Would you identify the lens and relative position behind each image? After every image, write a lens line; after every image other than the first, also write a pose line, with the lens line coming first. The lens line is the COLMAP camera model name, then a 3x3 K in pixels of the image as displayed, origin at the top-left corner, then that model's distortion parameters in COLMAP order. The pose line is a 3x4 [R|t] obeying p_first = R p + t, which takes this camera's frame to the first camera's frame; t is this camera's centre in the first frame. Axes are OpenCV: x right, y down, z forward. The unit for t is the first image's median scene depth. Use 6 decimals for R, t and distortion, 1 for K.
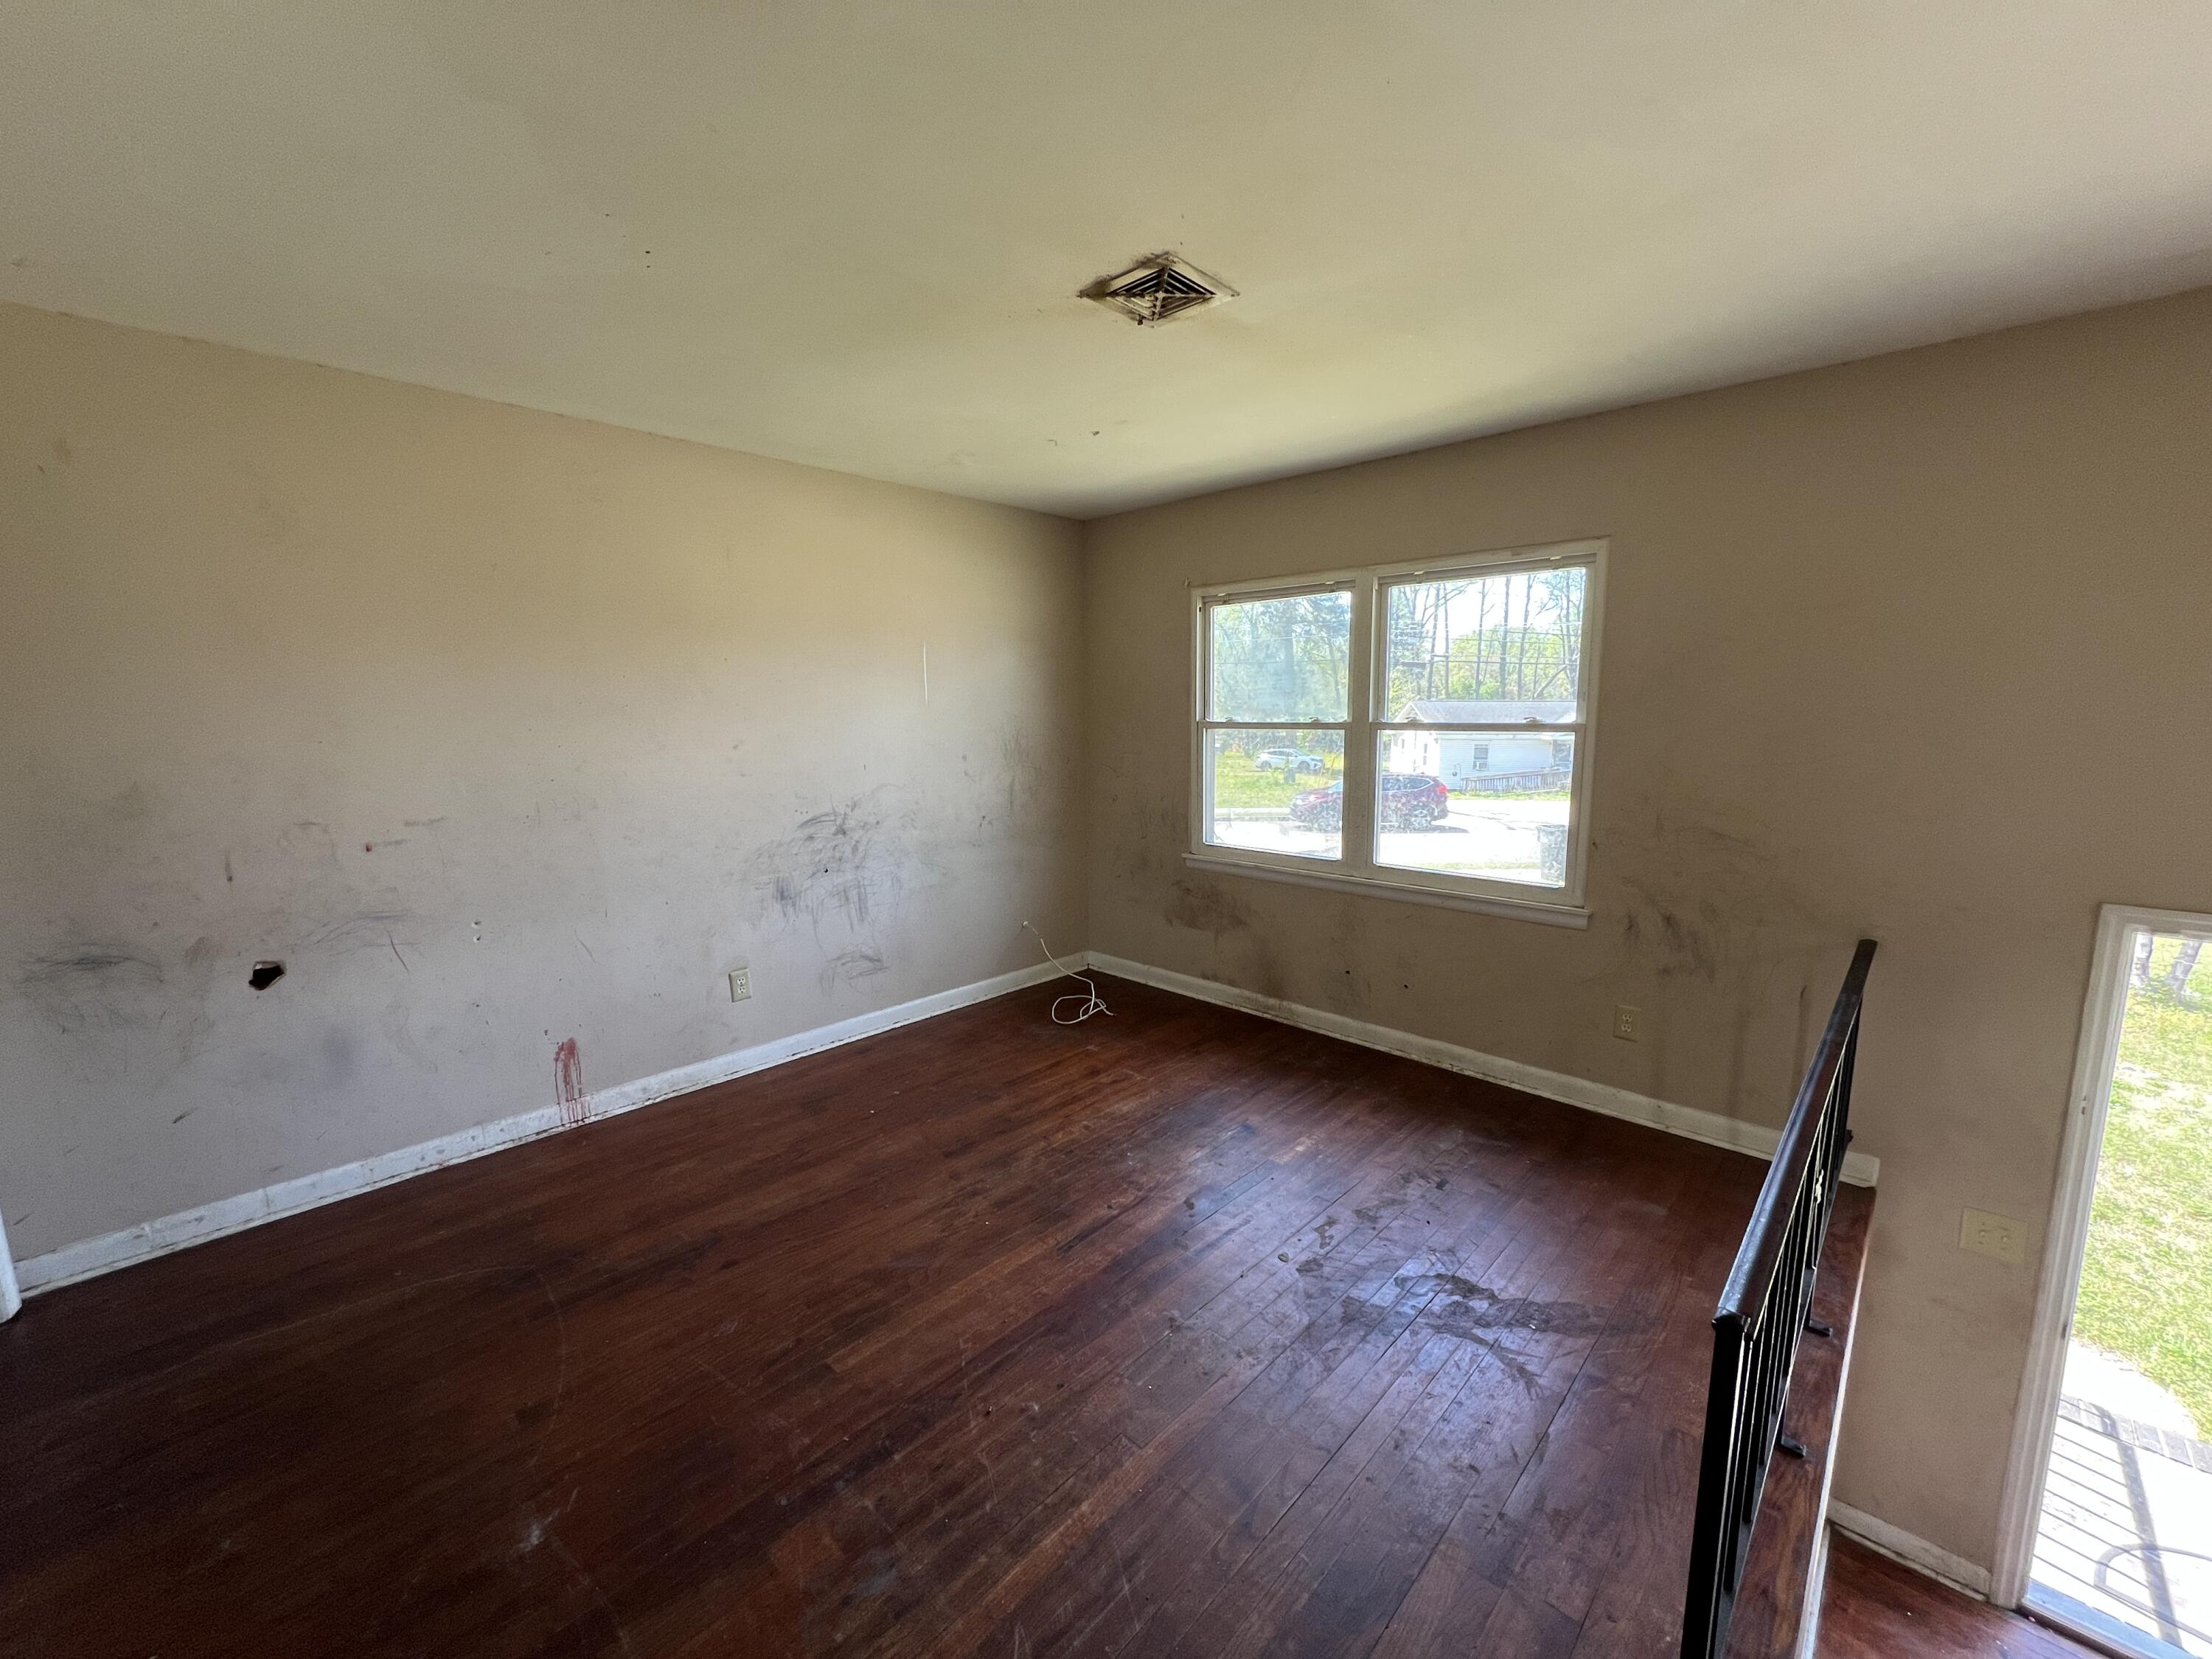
lens RADIAL K [[884.0, 0, 1103.2], [0, 884.0, 830.5], [0, 0, 1]] dist [0.000815, 0.000135]
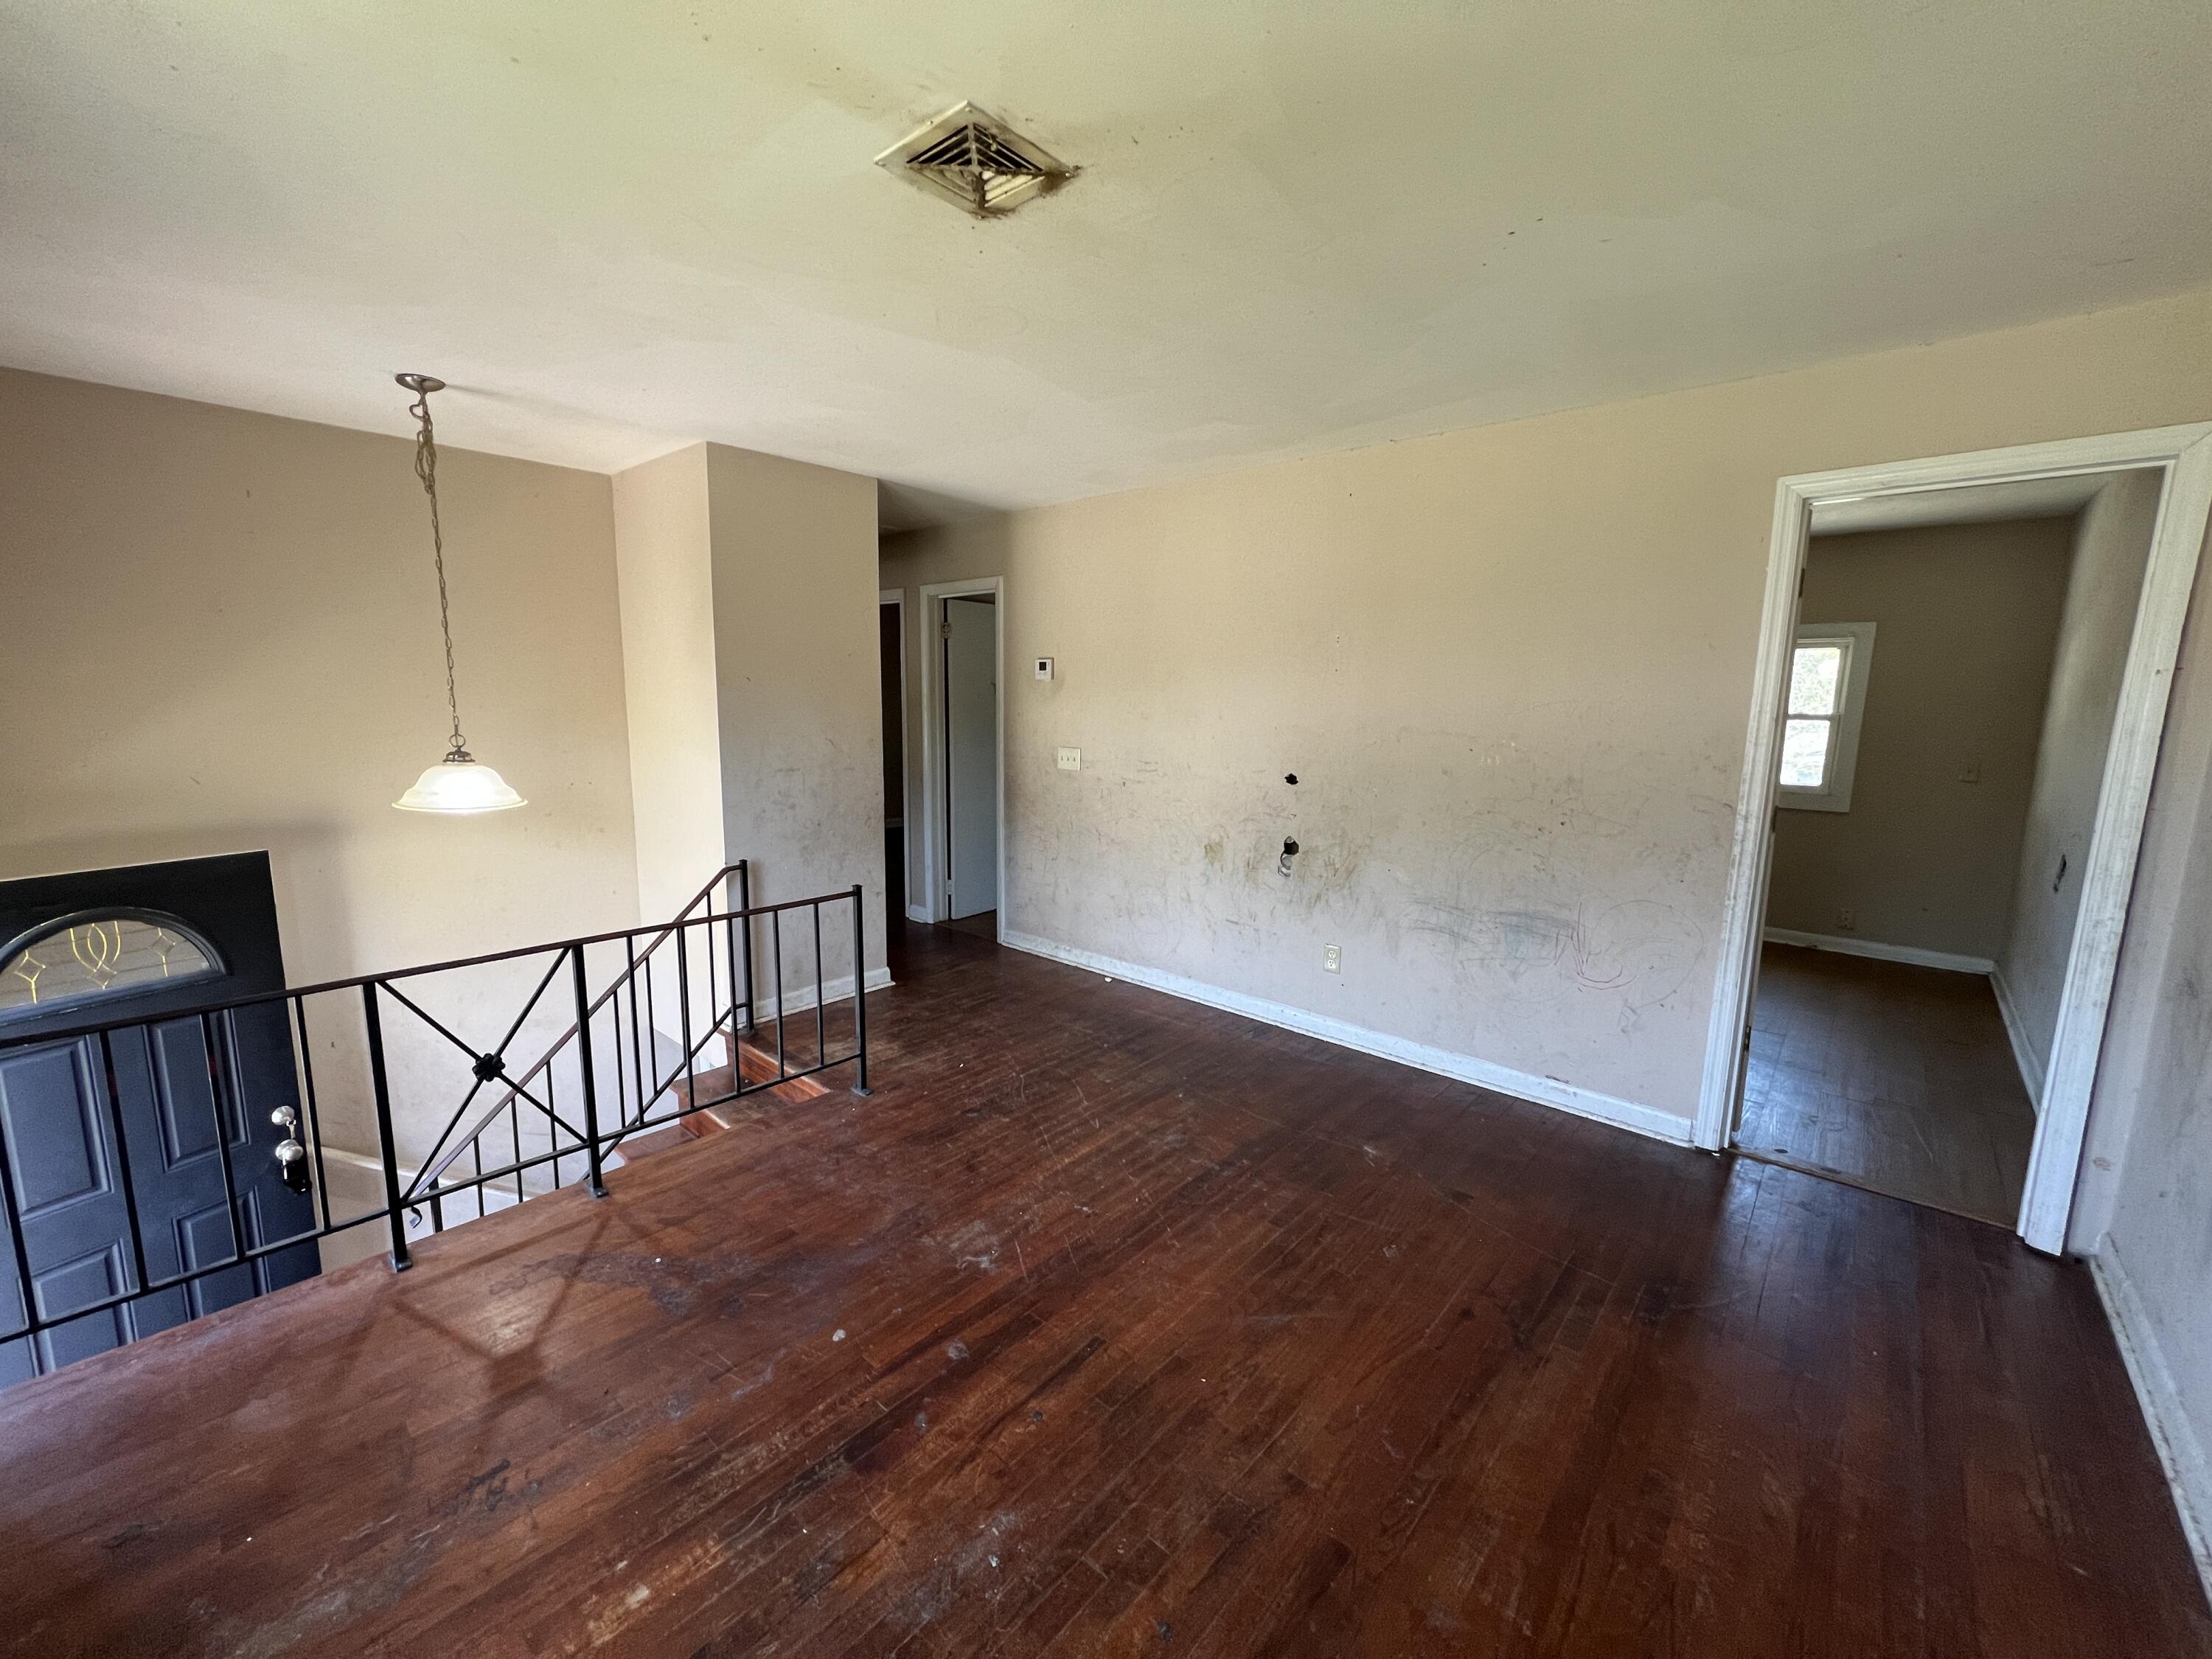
lens RADIAL K [[884.0, 0, 1098.0], [0, 884.0, 831.5], [0, 0, 1]] dist [0.000815, 0.000135]
pose [[-0.999466, -0.002245, -0.032613, -0.016074], [-0.011685, 0.956260, 0.292284, -0.229401], [0.030530, 0.292509, -0.955775, 1.636358]]
